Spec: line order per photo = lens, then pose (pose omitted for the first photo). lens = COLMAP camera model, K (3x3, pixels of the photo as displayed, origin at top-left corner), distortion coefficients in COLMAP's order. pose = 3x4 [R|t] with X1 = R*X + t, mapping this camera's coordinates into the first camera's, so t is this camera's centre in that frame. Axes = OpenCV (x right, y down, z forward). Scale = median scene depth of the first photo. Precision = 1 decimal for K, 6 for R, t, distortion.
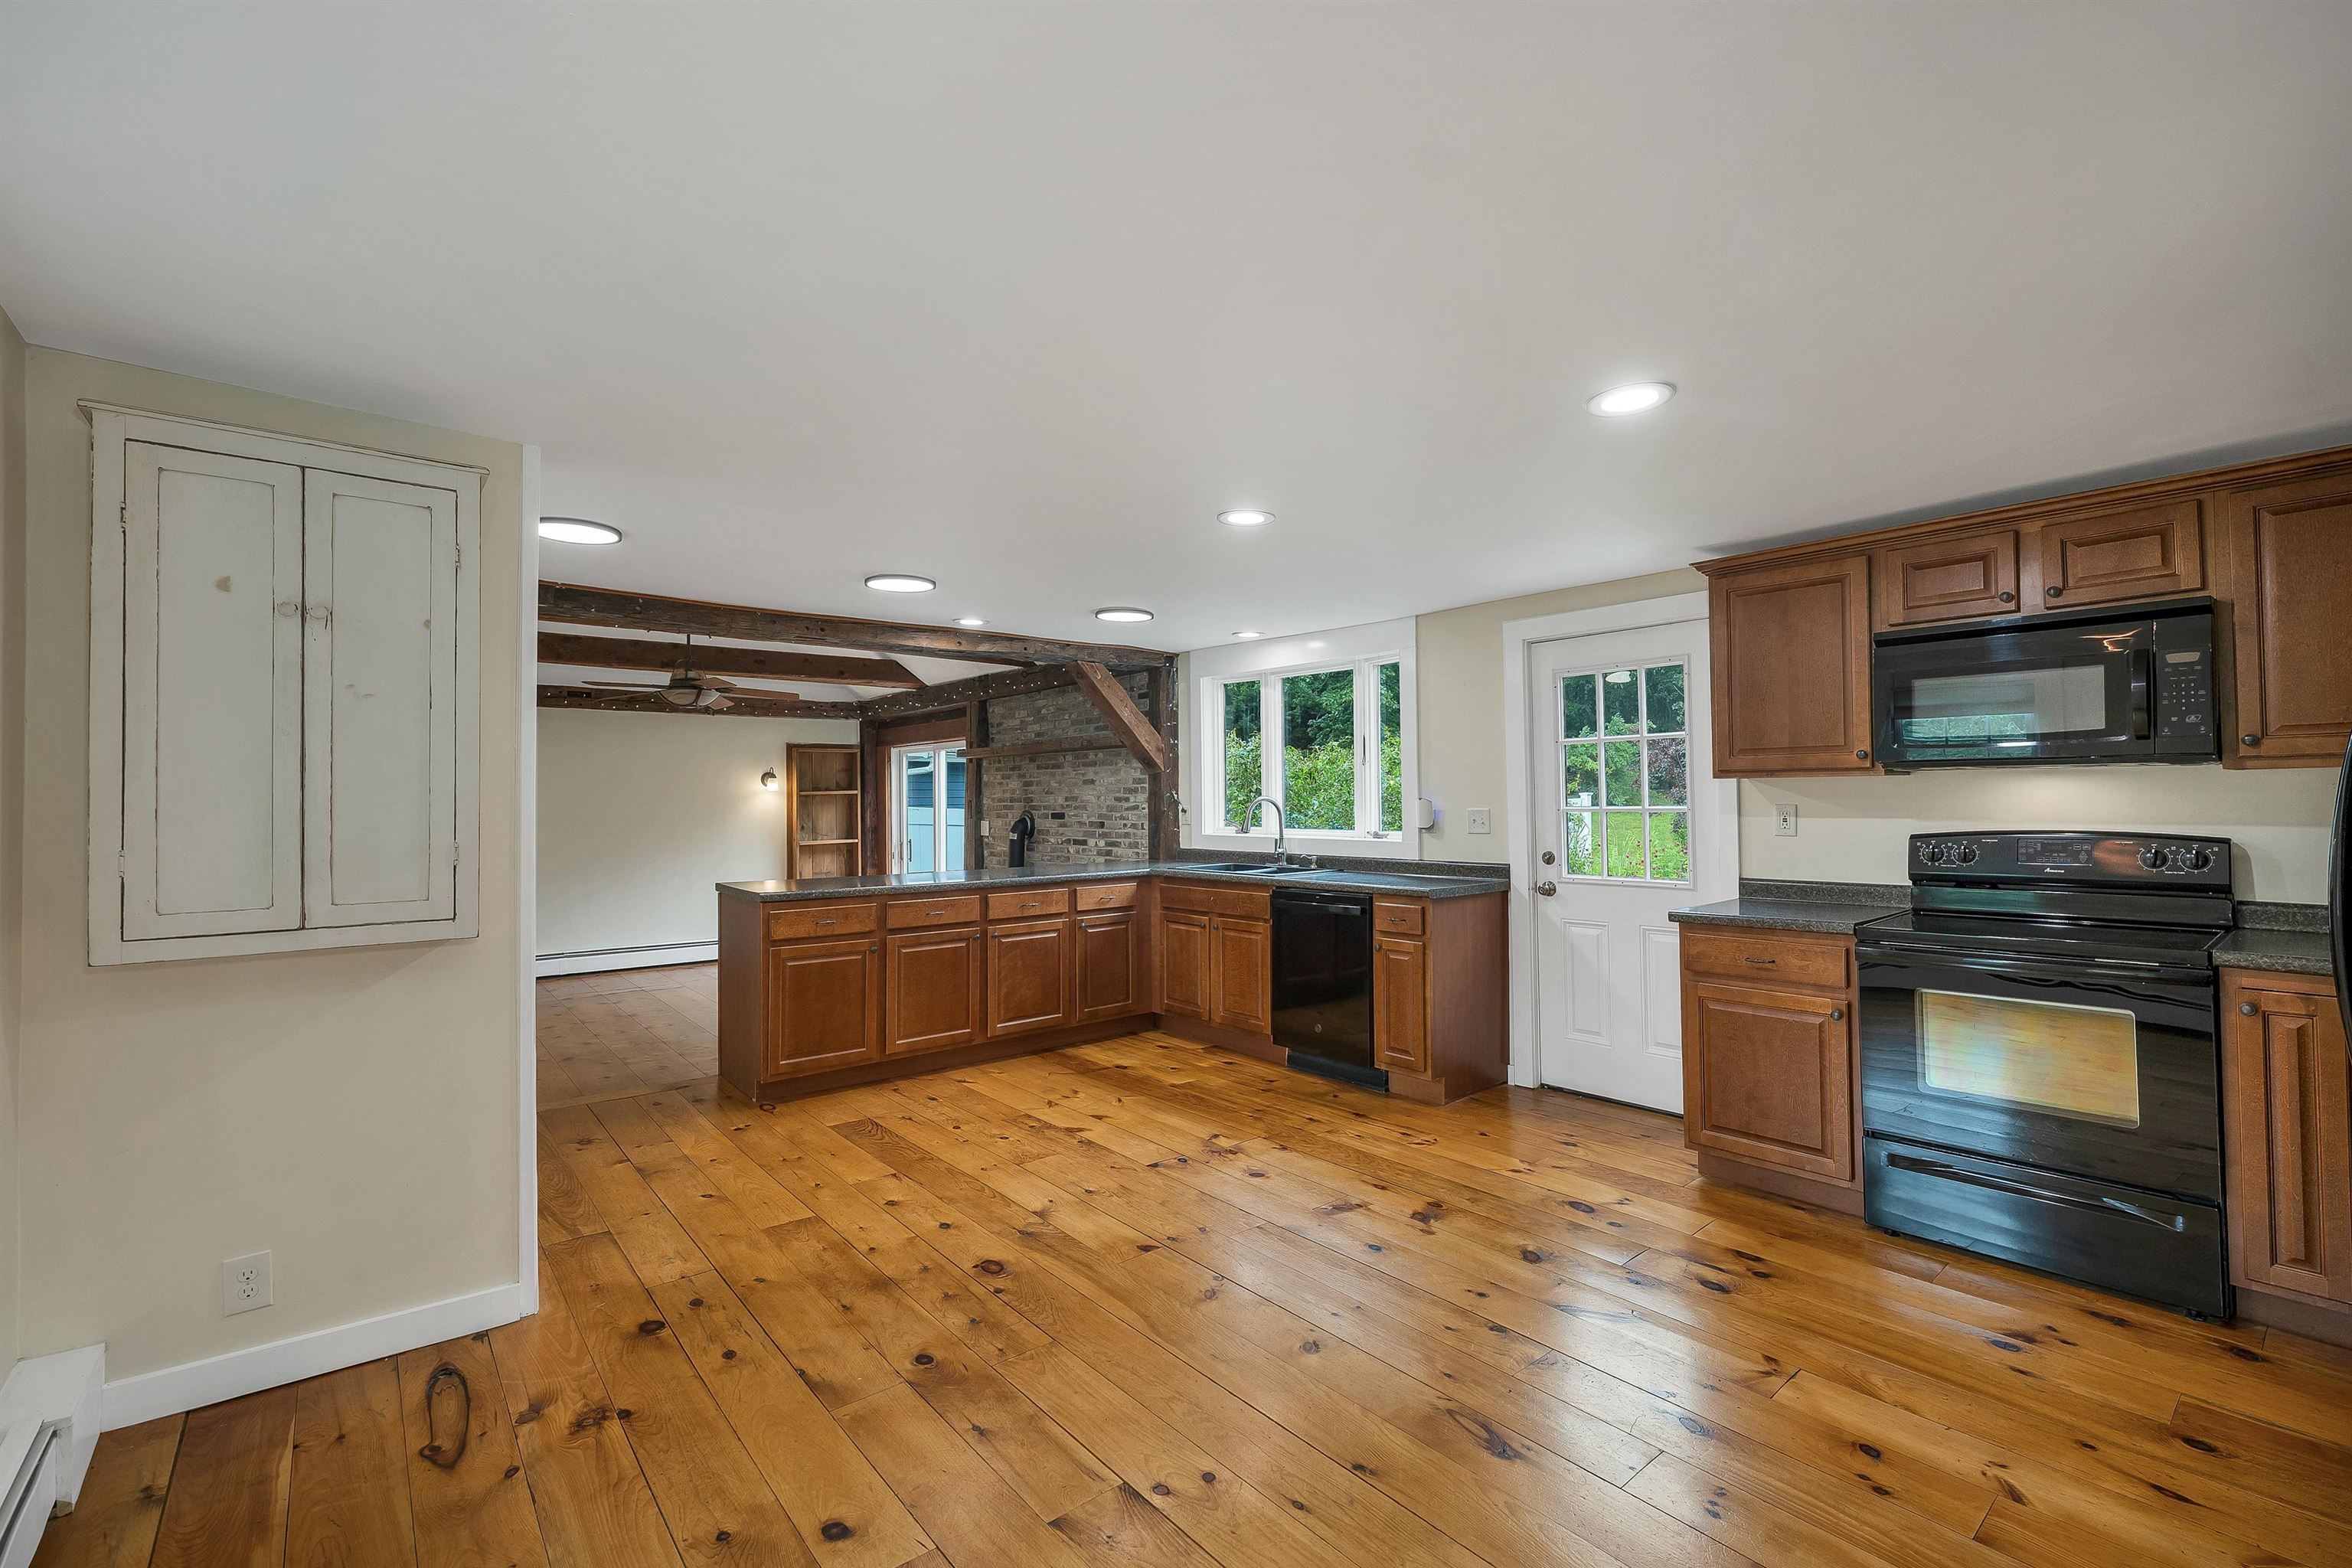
lens RADIAL K [[1021.3, 0, 1181.9], [0, 1021.3, 777.4], [0, 0, 1]] dist [0.002318, 0.000425]
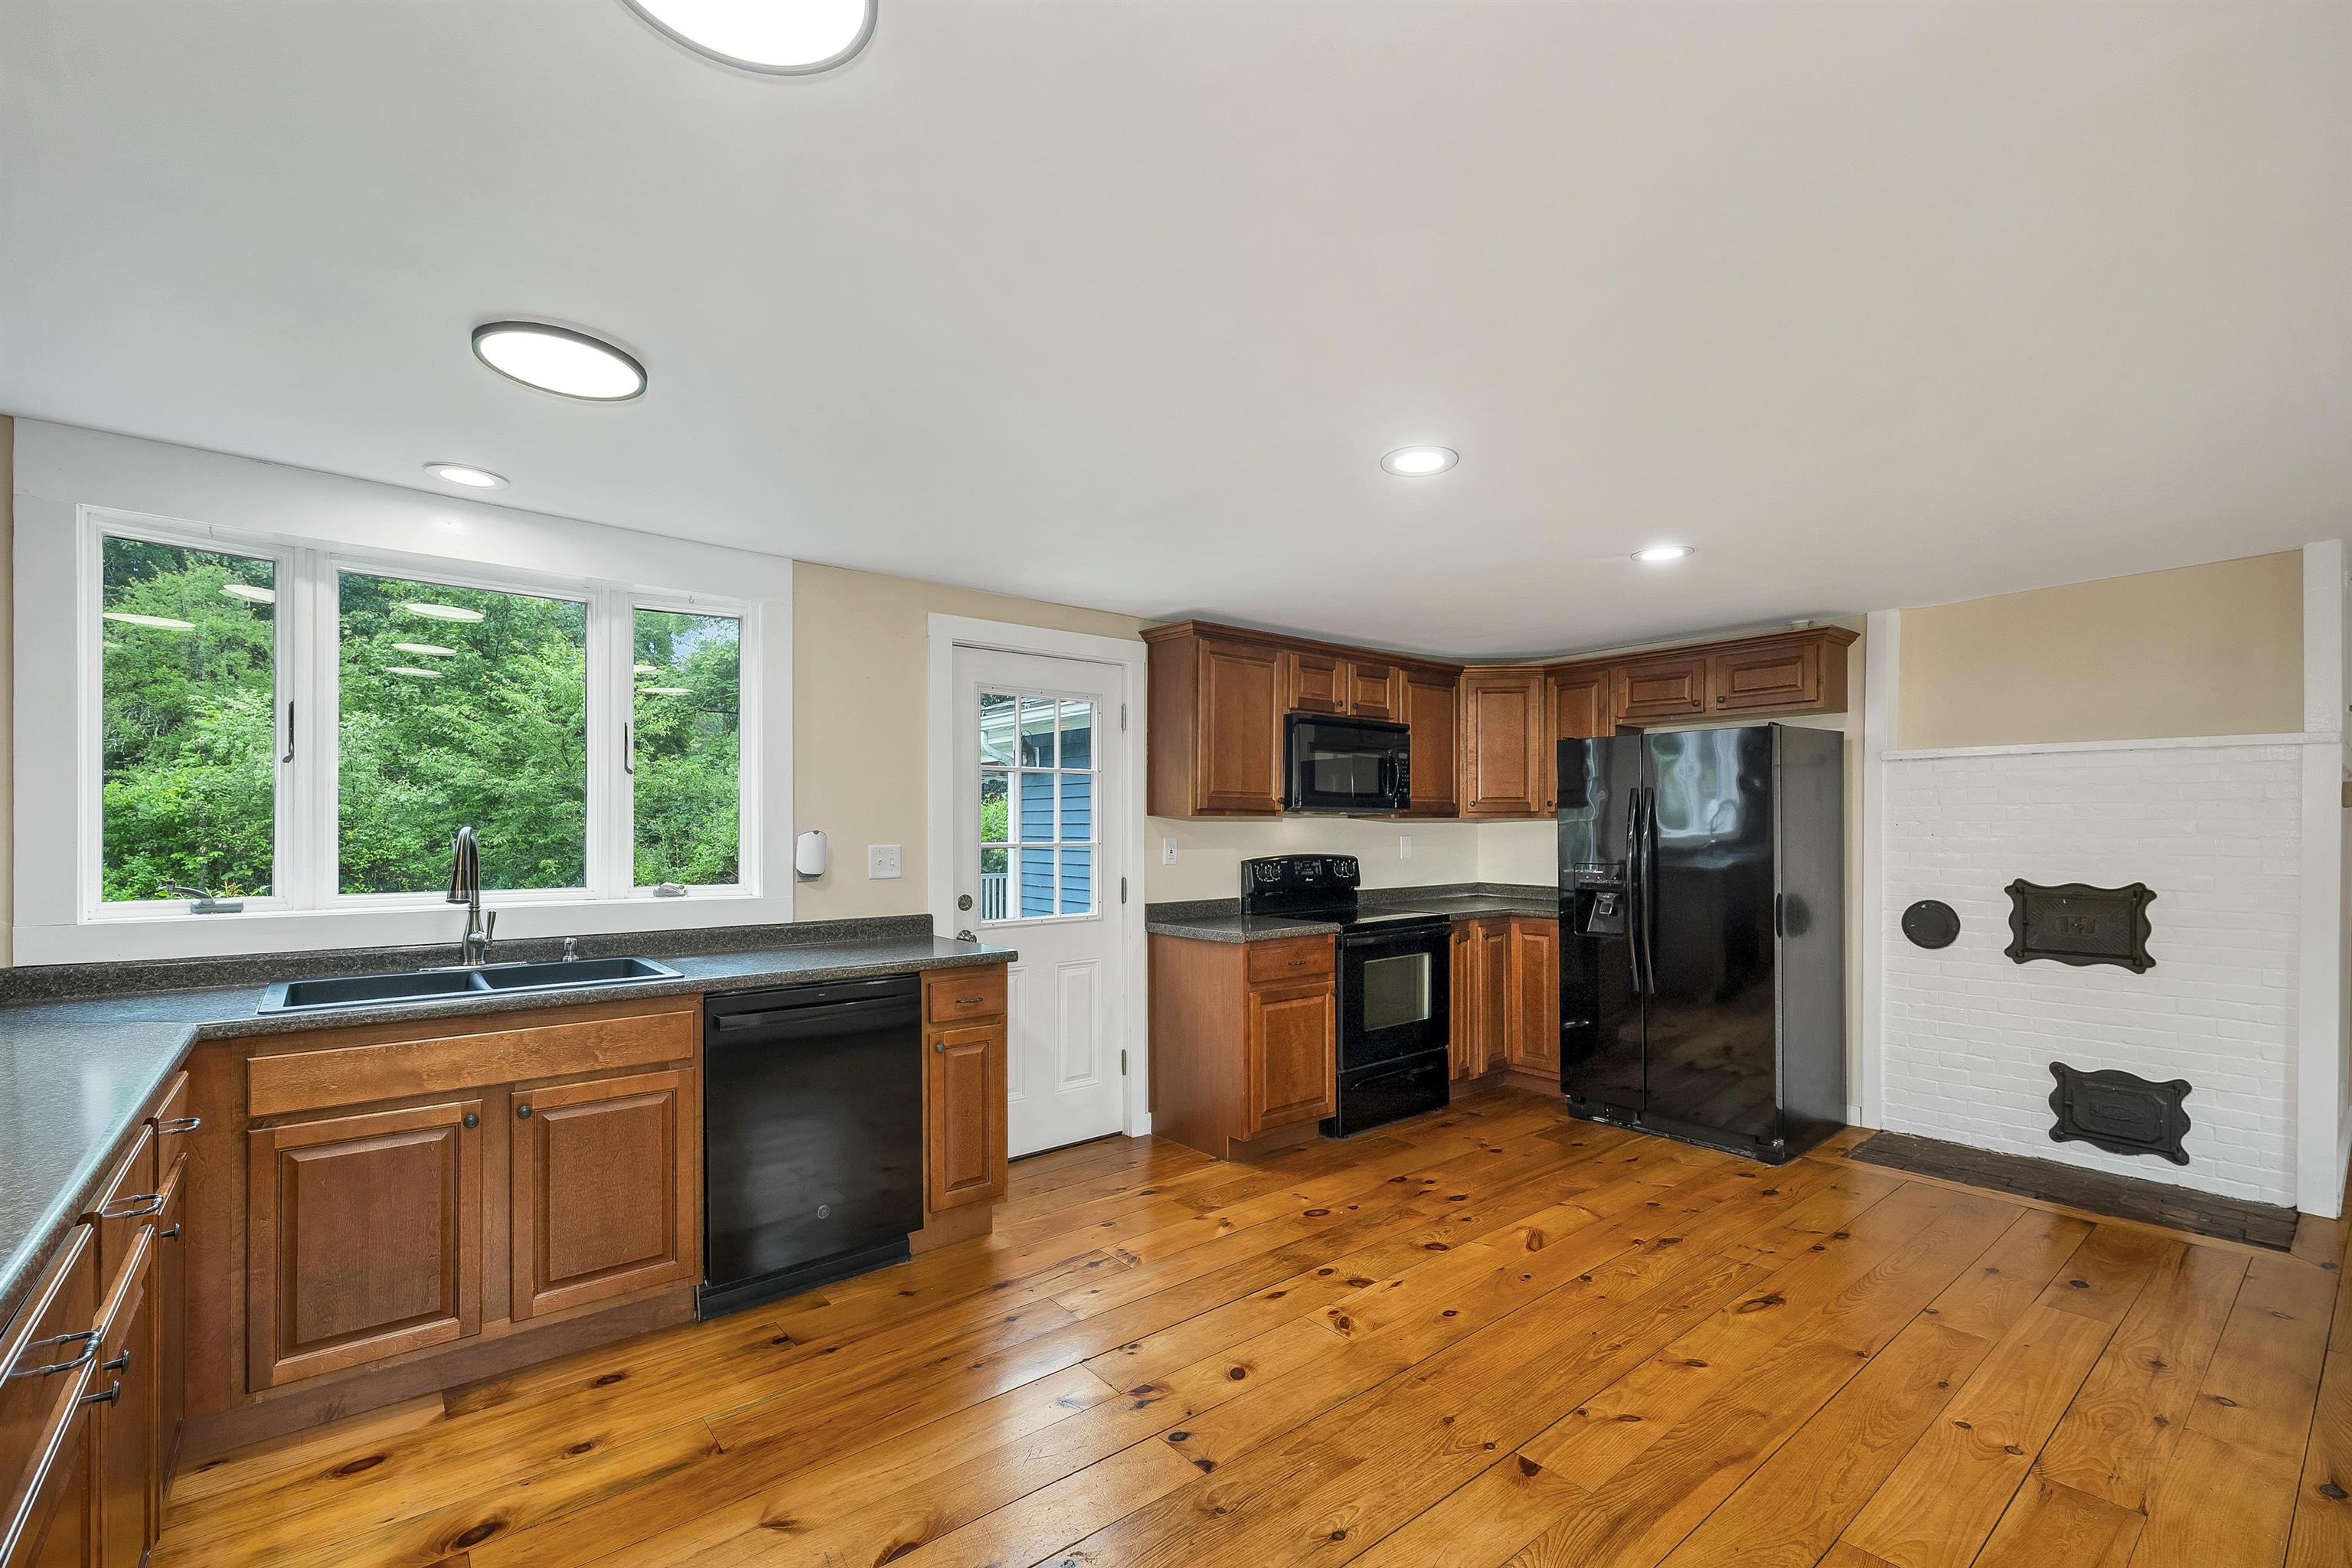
lens RADIAL K [[1021.3, 0, 1193.9], [0, 1021.3, 831.8], [0, 0, 1]] dist [0.002318, 0.000425]
pose [[0.005277, 0.006847, 0.999963, -0.316120], [-0.018971, 0.999797, -0.006746, 0.014151], [-0.999806, -0.018934, 0.005405, 0.521876]]
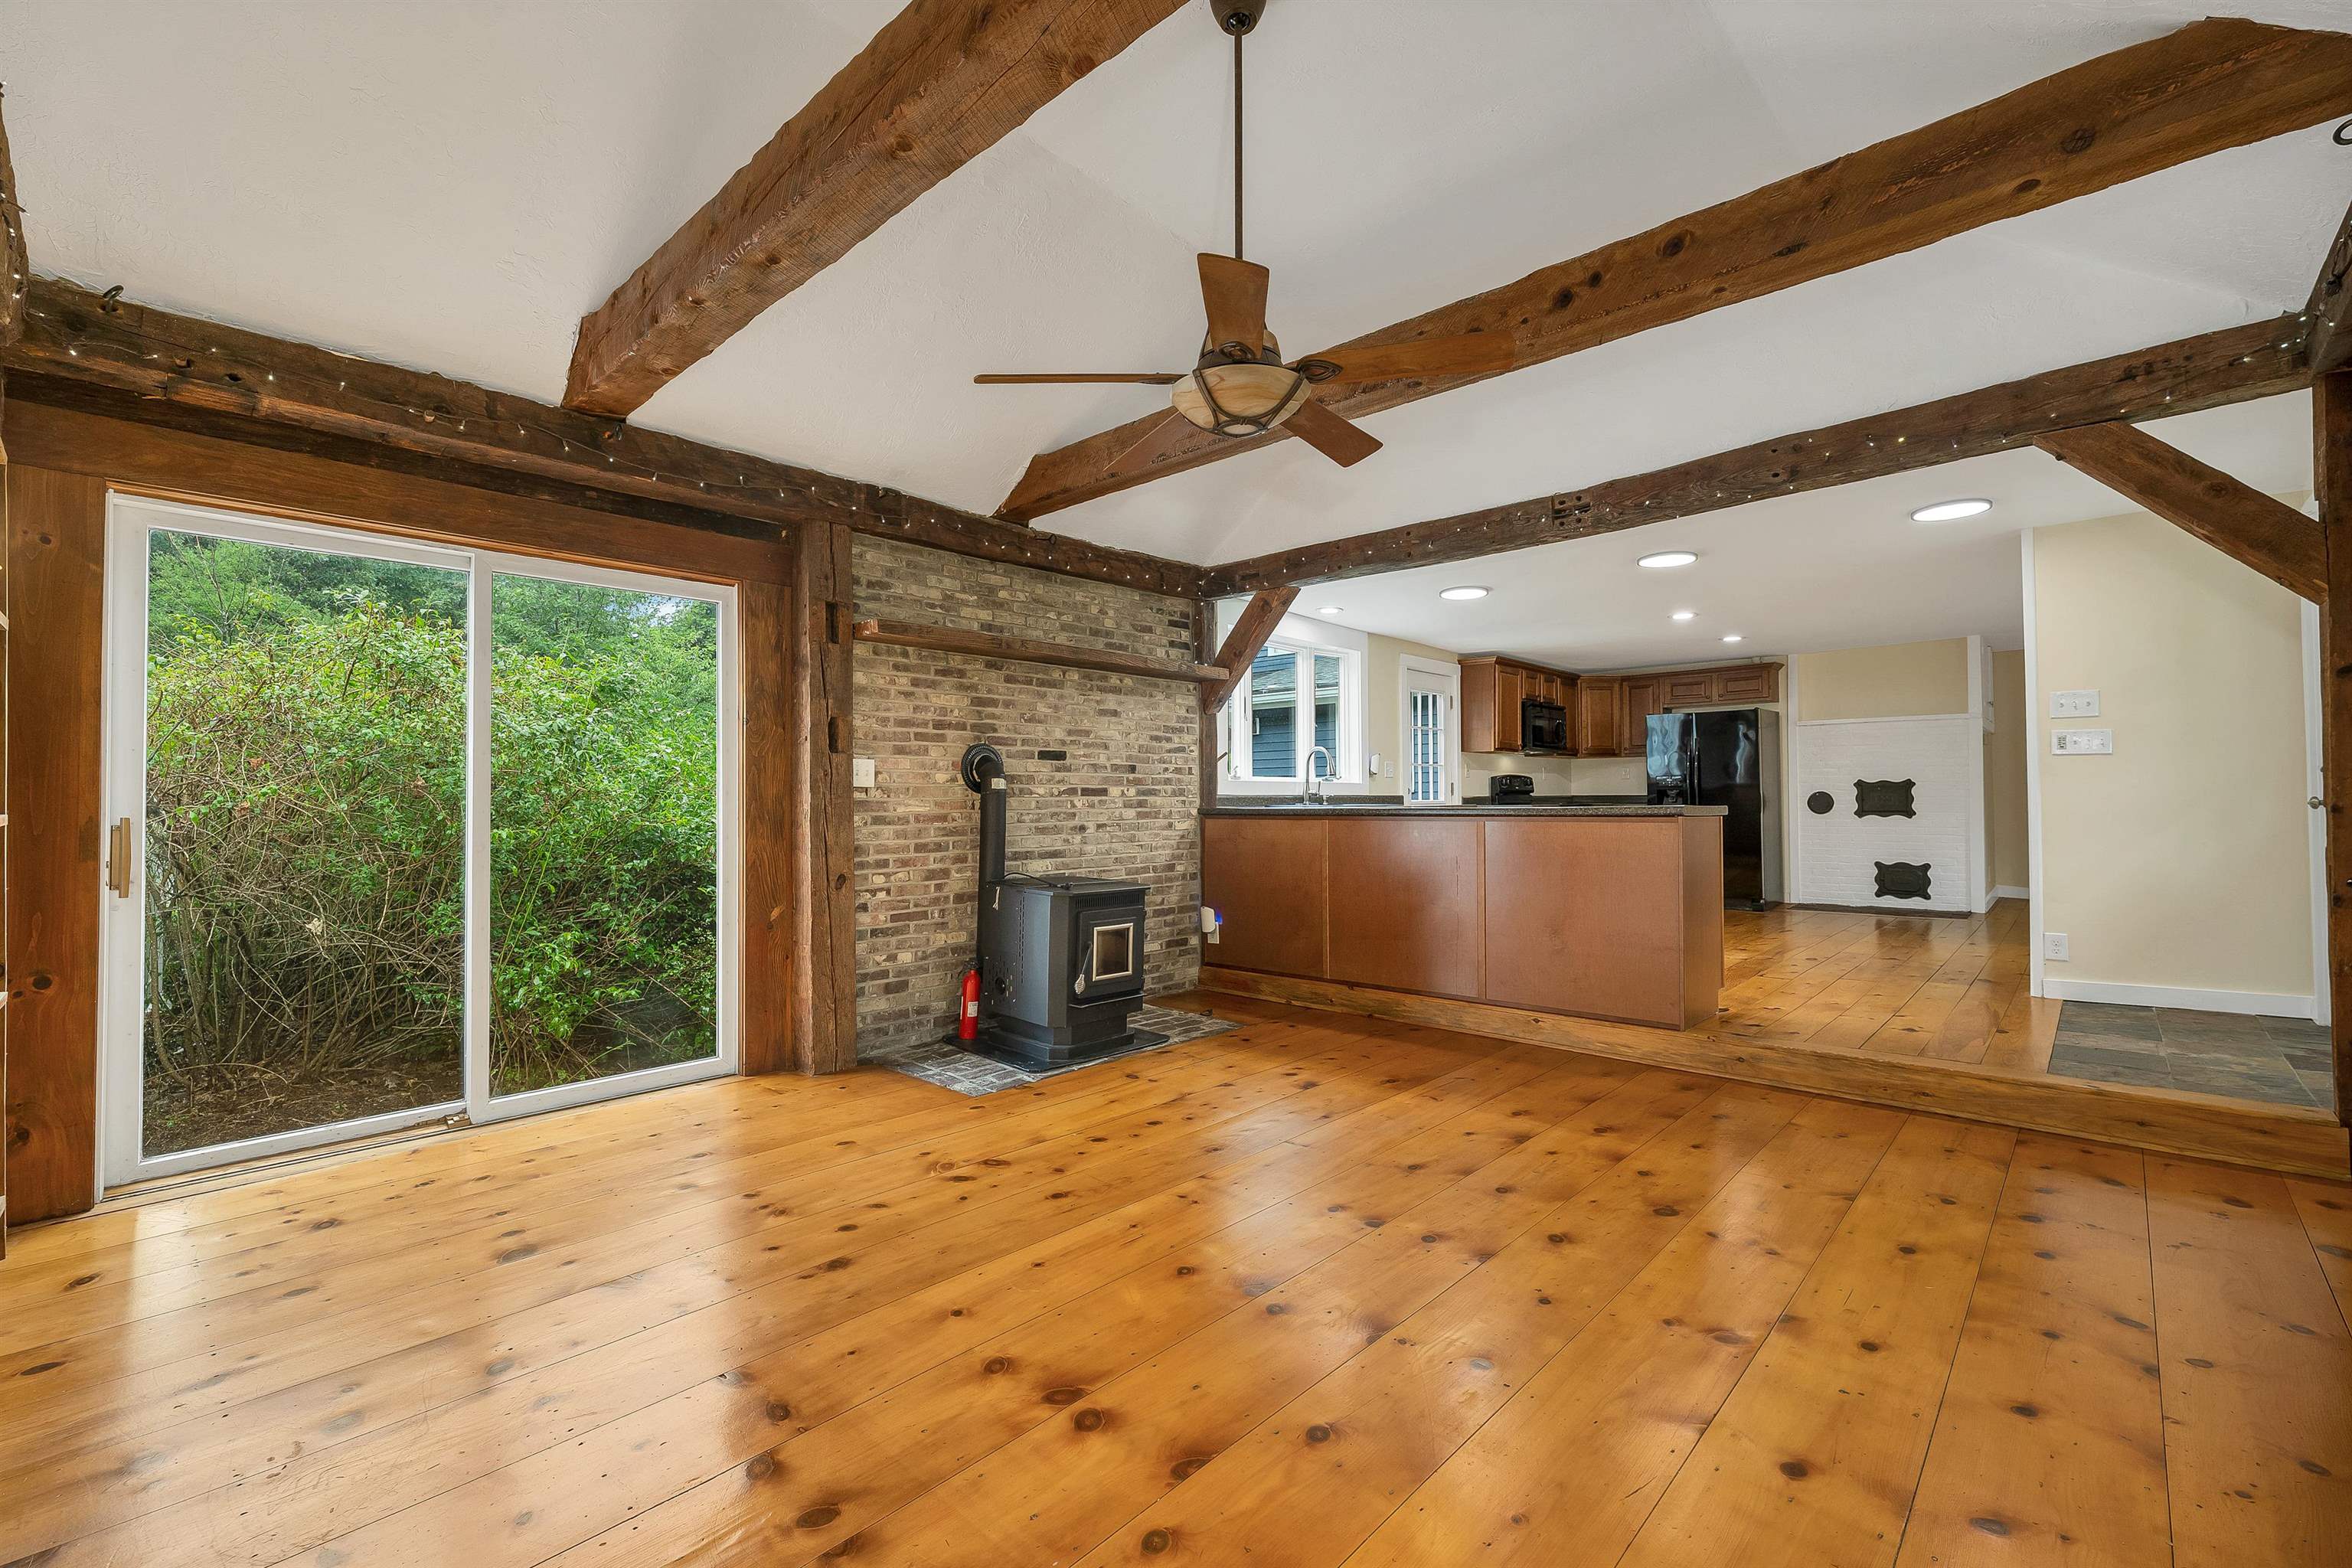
lens RADIAL K [[1021.3, 0, 1175.1], [0, 1021.3, 785.6], [0, 0, 1]] dist [0.002318, 0.000425]
pose [[-0.139987, 0.029690, 0.989708, -0.859724], [-0.010637, 0.999448, -0.031487, 0.083046], [-0.990096, -0.014936, -0.139594, 1.063795]]
